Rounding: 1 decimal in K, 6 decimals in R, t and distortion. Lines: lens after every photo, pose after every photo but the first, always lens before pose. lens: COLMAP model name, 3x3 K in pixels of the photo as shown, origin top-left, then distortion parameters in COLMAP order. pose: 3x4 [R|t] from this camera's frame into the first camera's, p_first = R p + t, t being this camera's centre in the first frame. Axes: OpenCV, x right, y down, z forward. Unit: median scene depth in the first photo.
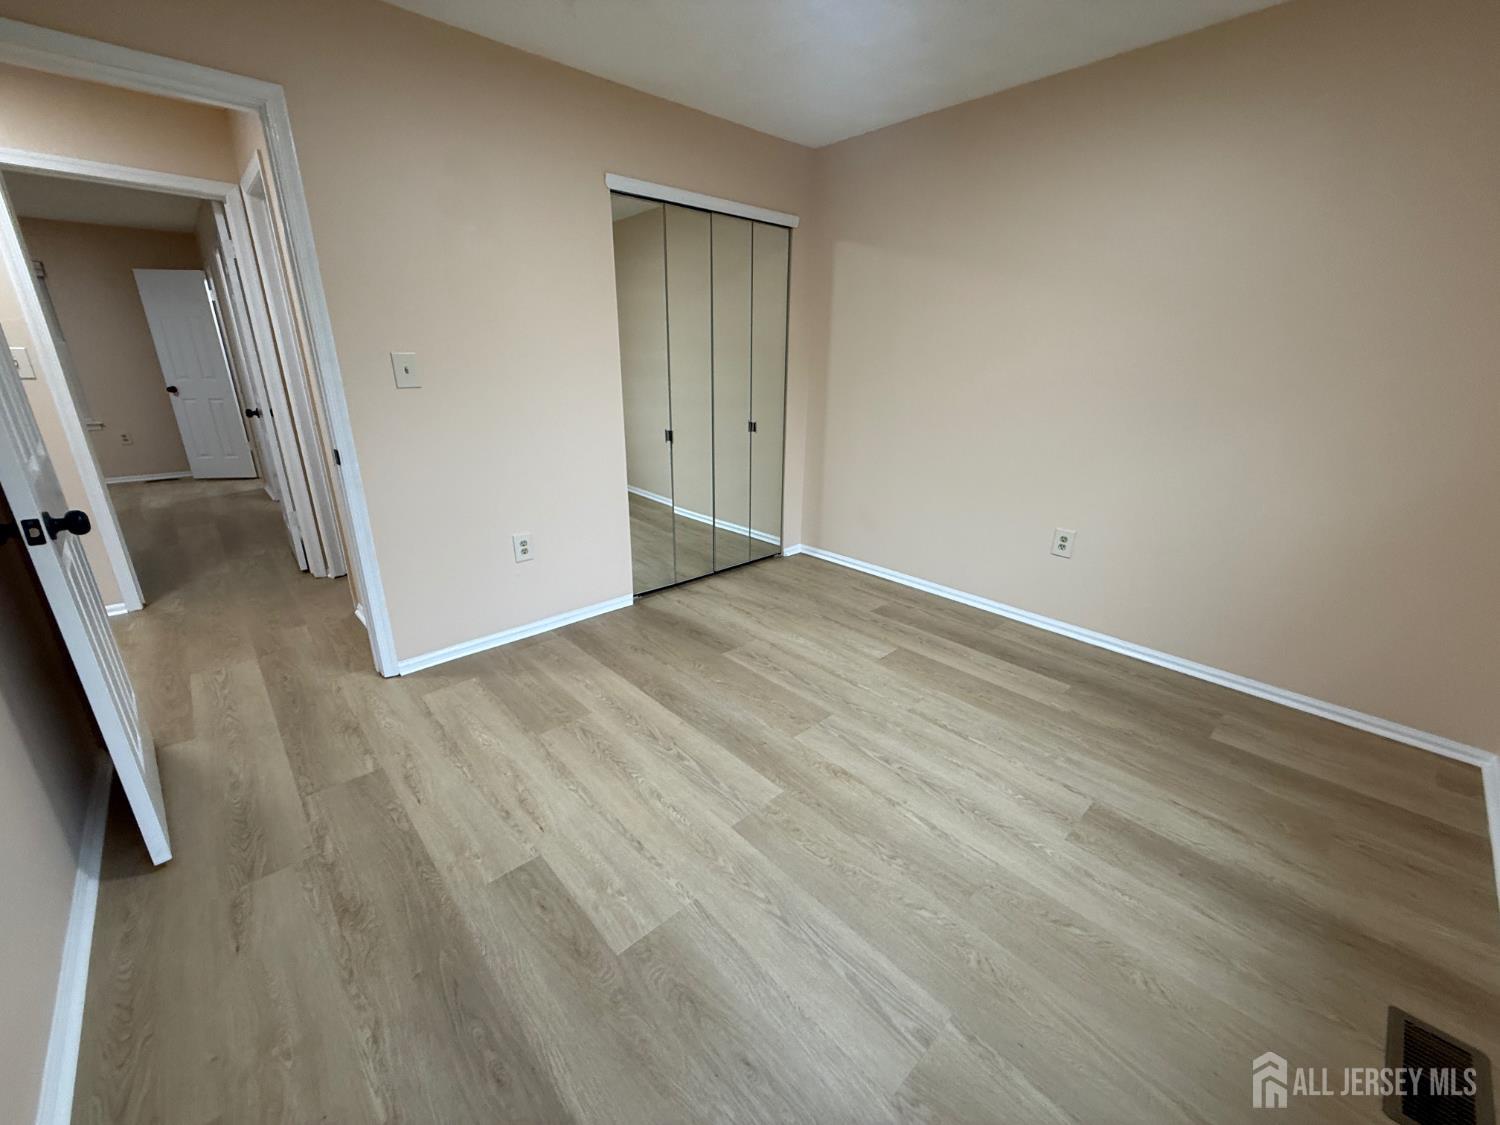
lens RADIAL K [[596.8, 0, 746.4], [0, 596.8, 562.0], [0, 0, 1]] dist [-0.000841, -0.000057]
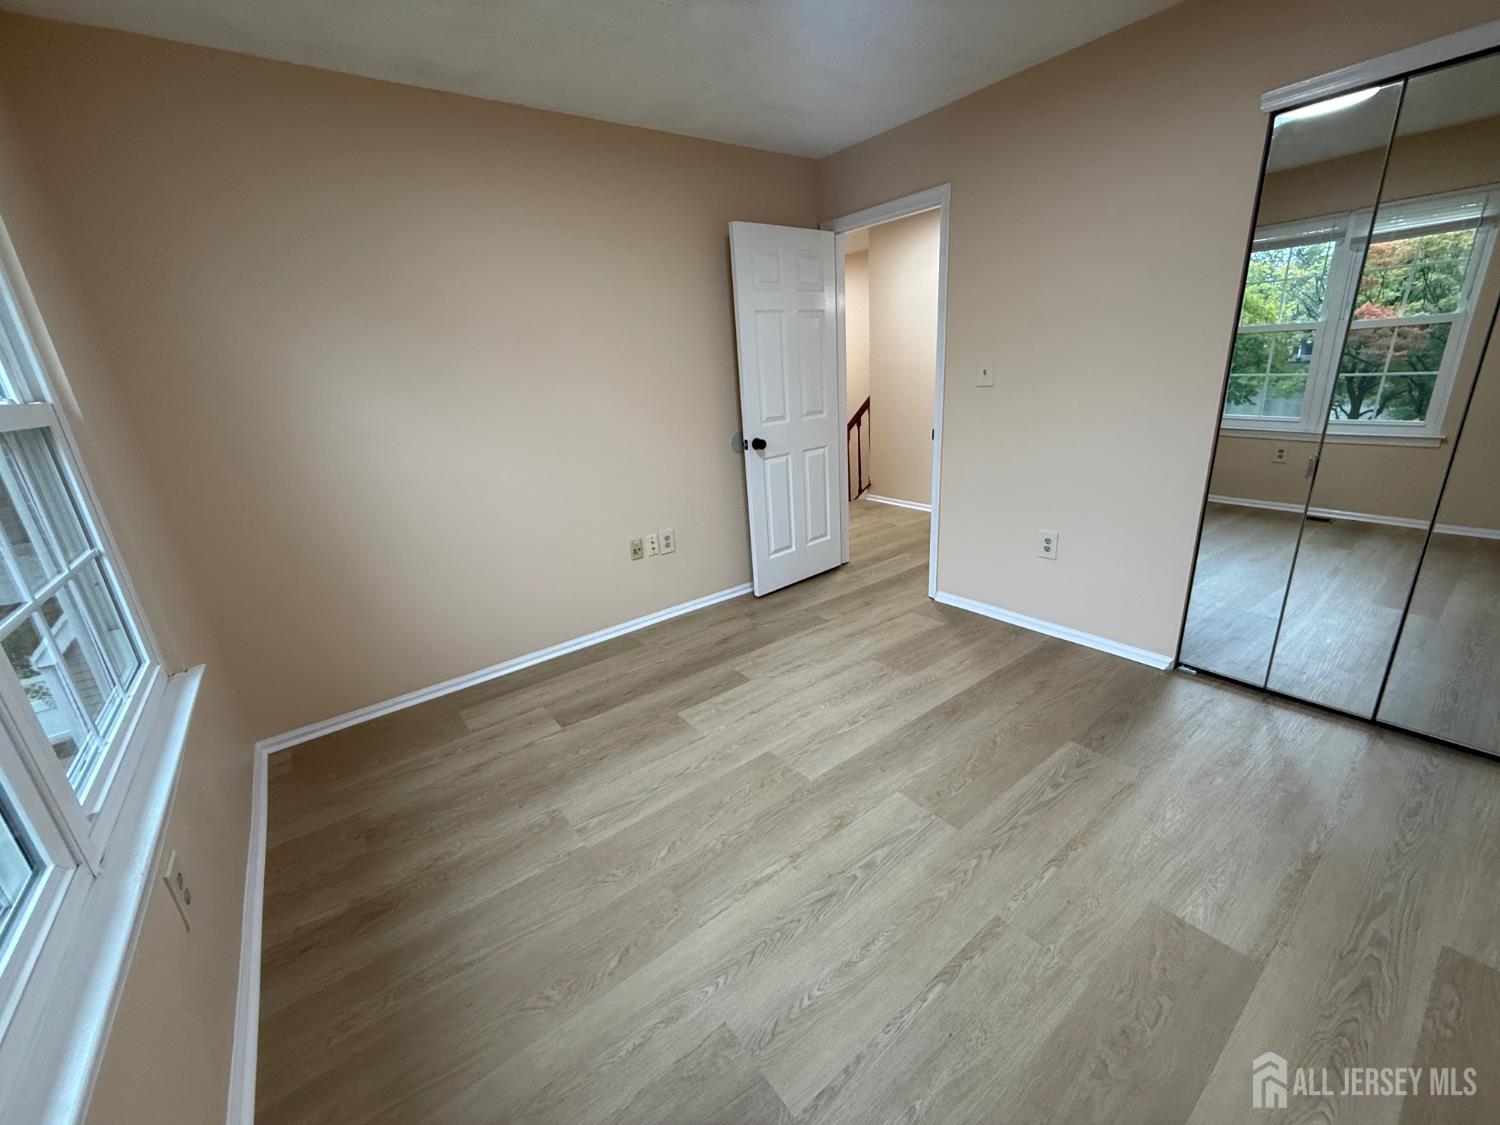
lens RADIAL K [[596.8, 0, 746.4], [0, 596.8, 562.0], [0, 0, 1]] dist [-0.000841, -0.000057]
pose [[-0.093189, 0.309456, -0.946336, 0.885370], [-0.261780, 0.909416, 0.323161, -0.264500], [0.960618, 0.277847, -0.003738, 0.717962]]
